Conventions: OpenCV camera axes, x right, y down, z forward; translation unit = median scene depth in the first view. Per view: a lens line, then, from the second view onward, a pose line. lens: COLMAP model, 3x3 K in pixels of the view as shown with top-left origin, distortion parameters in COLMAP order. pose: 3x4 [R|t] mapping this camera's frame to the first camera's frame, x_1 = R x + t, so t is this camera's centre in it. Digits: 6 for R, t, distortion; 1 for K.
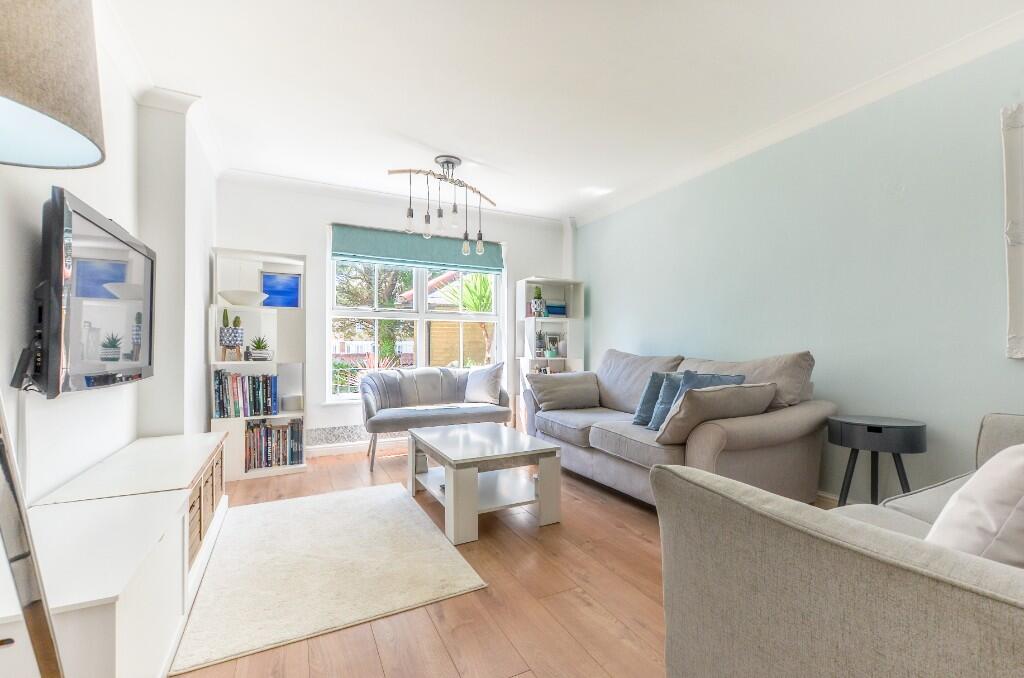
lens RADIAL K [[456.3, 0, 529.6], [0, 456.3, 344.7], [0, 0, 1]] dist [0.007869, -0.002500]
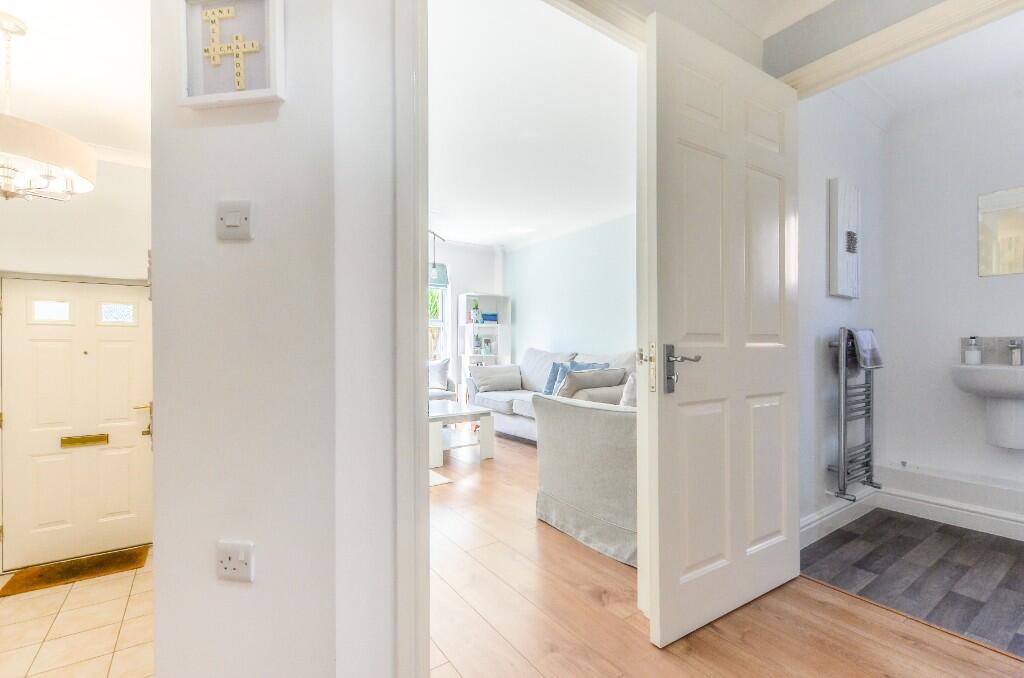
lens RADIAL K [[456.3, 0, 519.2], [0, 456.3, 341.0], [0, 0, 1]] dist [0.007869, -0.002500]
pose [[0.991883, -0.001709, 0.127139, -0.031496], [0.002366, 0.999985, -0.005017, -0.003772], [-0.127129, 0.005277, 0.991872, -0.391578]]
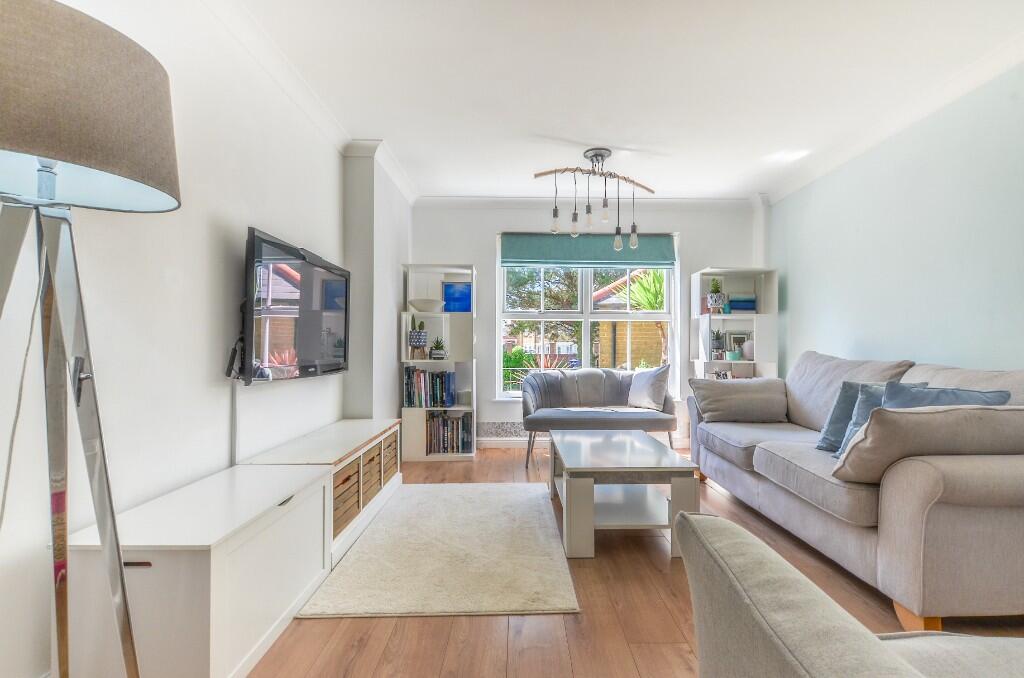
lens RADIAL K [[456.3, 0, 516.0], [0, 456.3, 344.2], [0, 0, 1]] dist [0.007869, -0.002500]
pose [[0.888624, -0.001414, -0.458634, 0.103305], [0.000089, 0.999996, -0.002909, 0.000321], [0.458636, 0.002544, 0.888620, 0.066022]]
